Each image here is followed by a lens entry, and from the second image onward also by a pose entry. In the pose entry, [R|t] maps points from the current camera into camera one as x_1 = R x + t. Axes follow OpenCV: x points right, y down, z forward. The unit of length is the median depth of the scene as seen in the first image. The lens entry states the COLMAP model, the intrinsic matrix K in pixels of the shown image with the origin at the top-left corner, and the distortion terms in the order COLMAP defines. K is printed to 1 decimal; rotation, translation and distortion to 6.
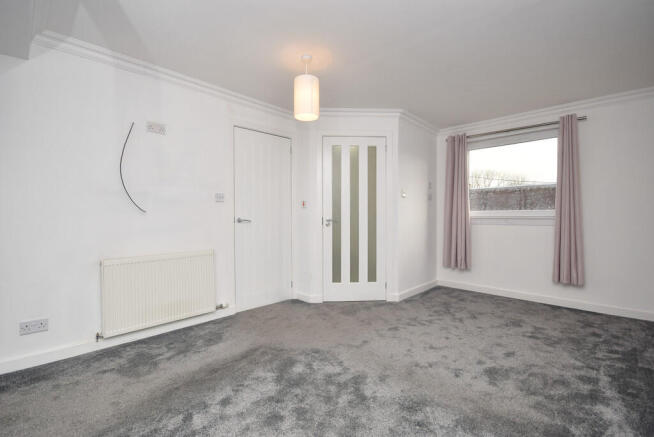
lens RADIAL K [[290.9, 0, 323.1], [0, 290.9, 216.1], [0, 0, 1]] dist [-0.001998, -0.000317]
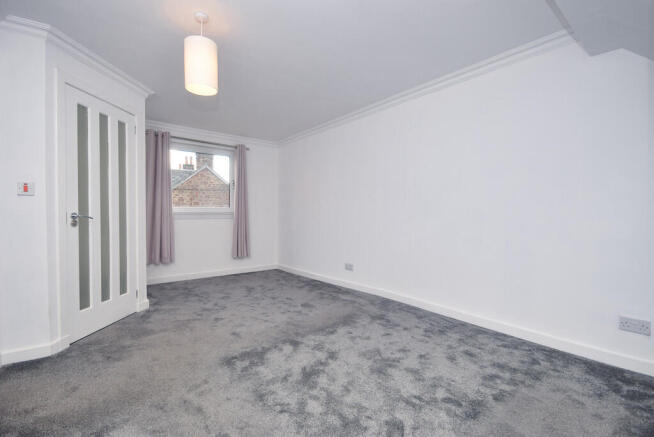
lens RADIAL K [[290.9, 0, 323.1], [0, 290.9, 216.1], [0, 0, 1]] dist [-0.001998, -0.000317]
pose [[0.131670, -0.009042, 0.991252, -0.578265], [-0.009050, 0.999906, 0.010323, 0.001089], [-0.991252, -0.010330, 0.131576, 0.381810]]
